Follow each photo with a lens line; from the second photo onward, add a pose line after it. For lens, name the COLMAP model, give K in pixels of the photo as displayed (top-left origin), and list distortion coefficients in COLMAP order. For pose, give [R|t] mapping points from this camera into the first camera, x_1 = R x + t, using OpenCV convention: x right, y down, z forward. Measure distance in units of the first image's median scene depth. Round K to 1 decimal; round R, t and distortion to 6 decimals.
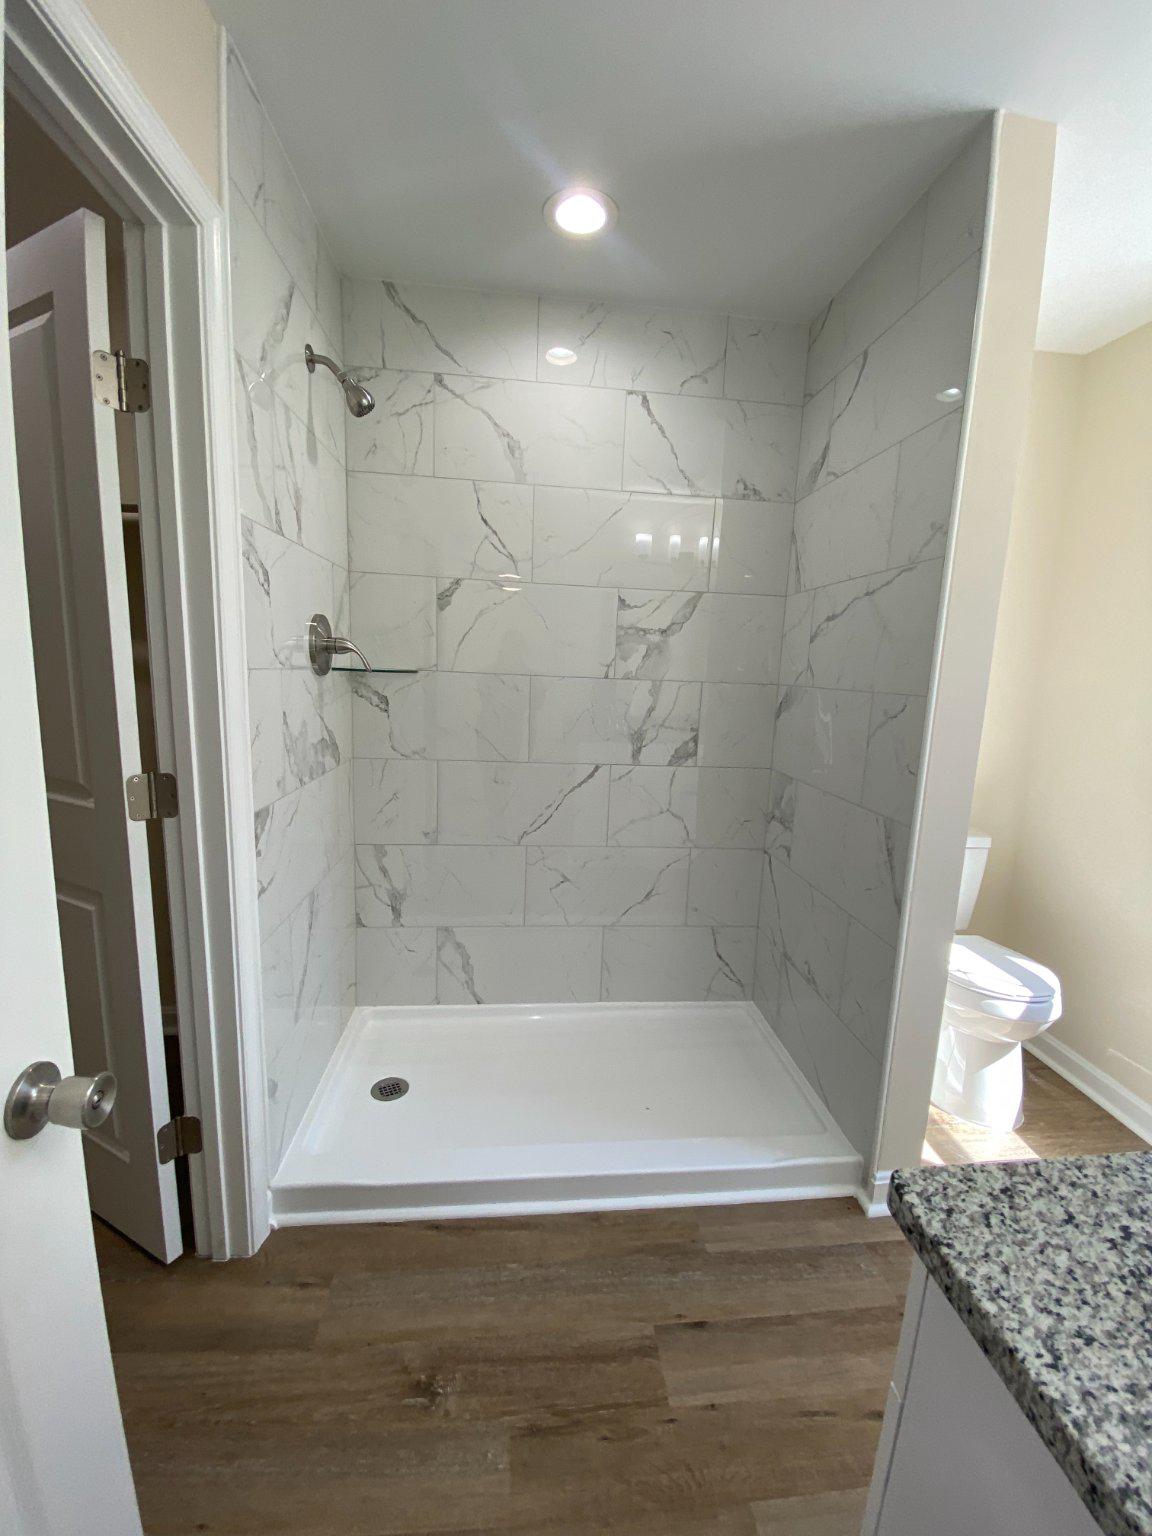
lens RADIAL K [[624.8, 0, 576.0], [0, 624.8, 768.0], [0, 0, 1]] dist [0.028459, -0.023973]
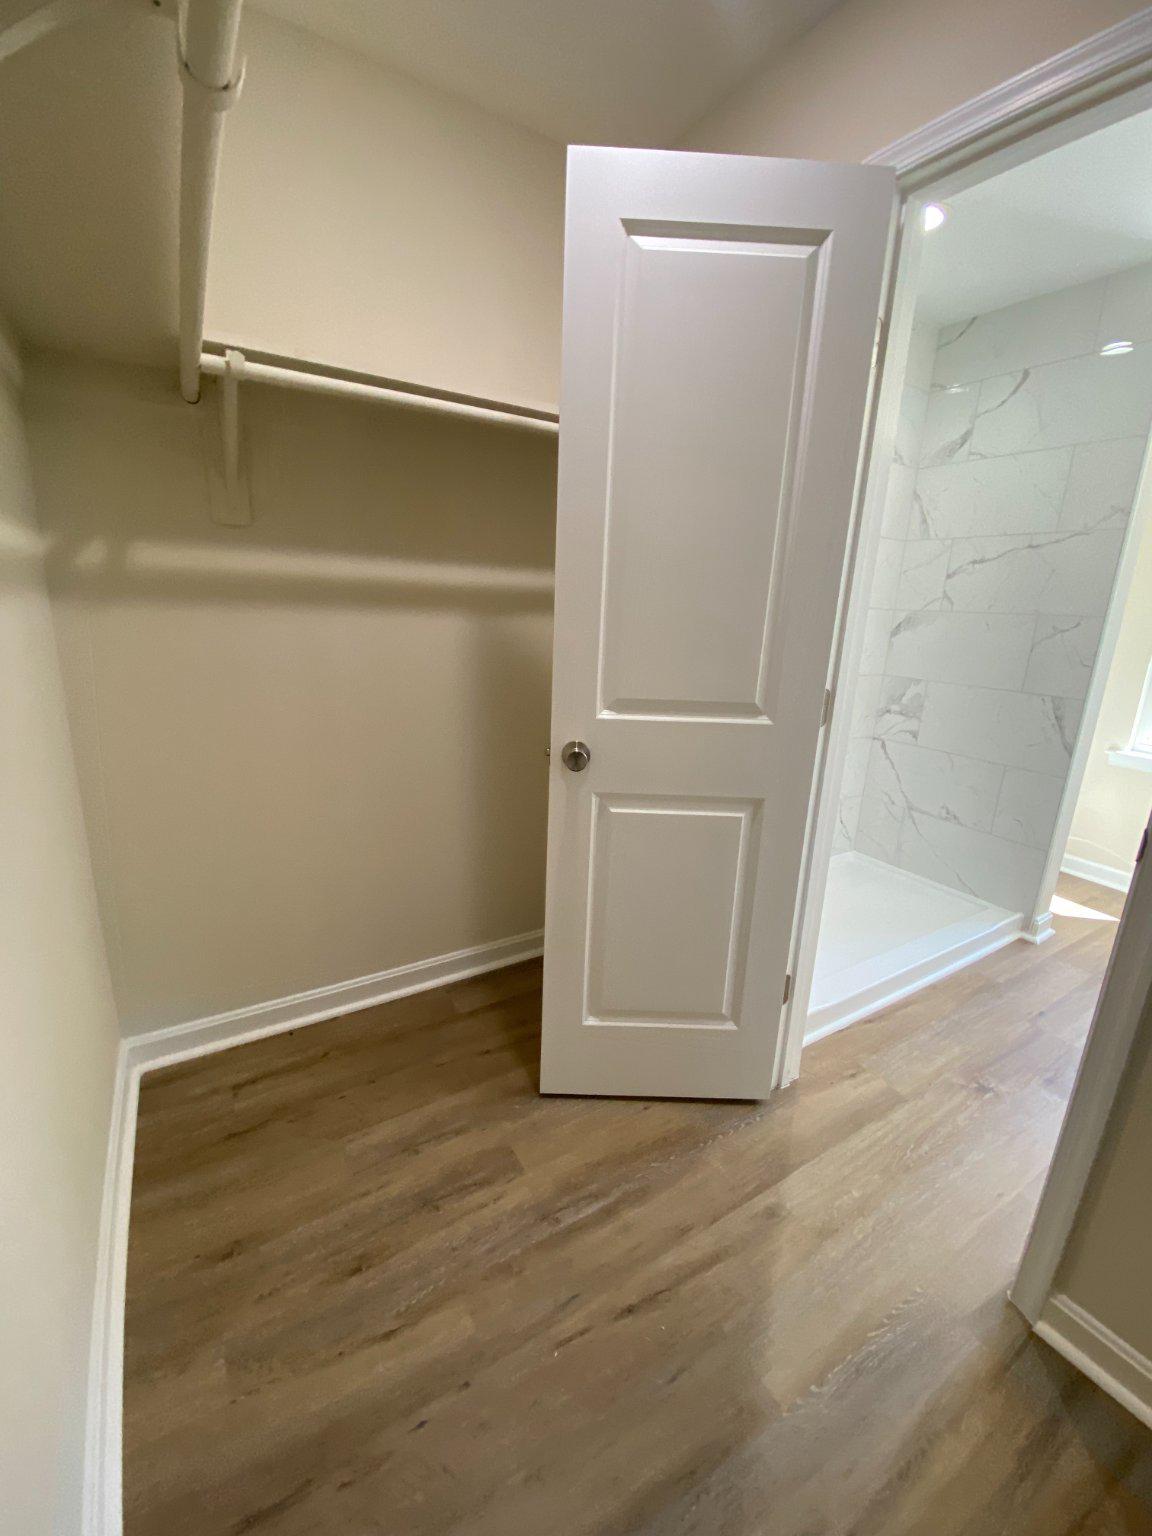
lens RADIAL K [[624.8, 0, 576.0], [0, 624.8, 768.0], [0, 0, 1]] dist [0.028459, -0.023973]
pose [[0.894917, -0.112406, 0.431842, -1.287059], [0.064136, 0.990106, 0.124810, -0.017366], [-0.441599, -0.083998, 0.893272, 0.115001]]
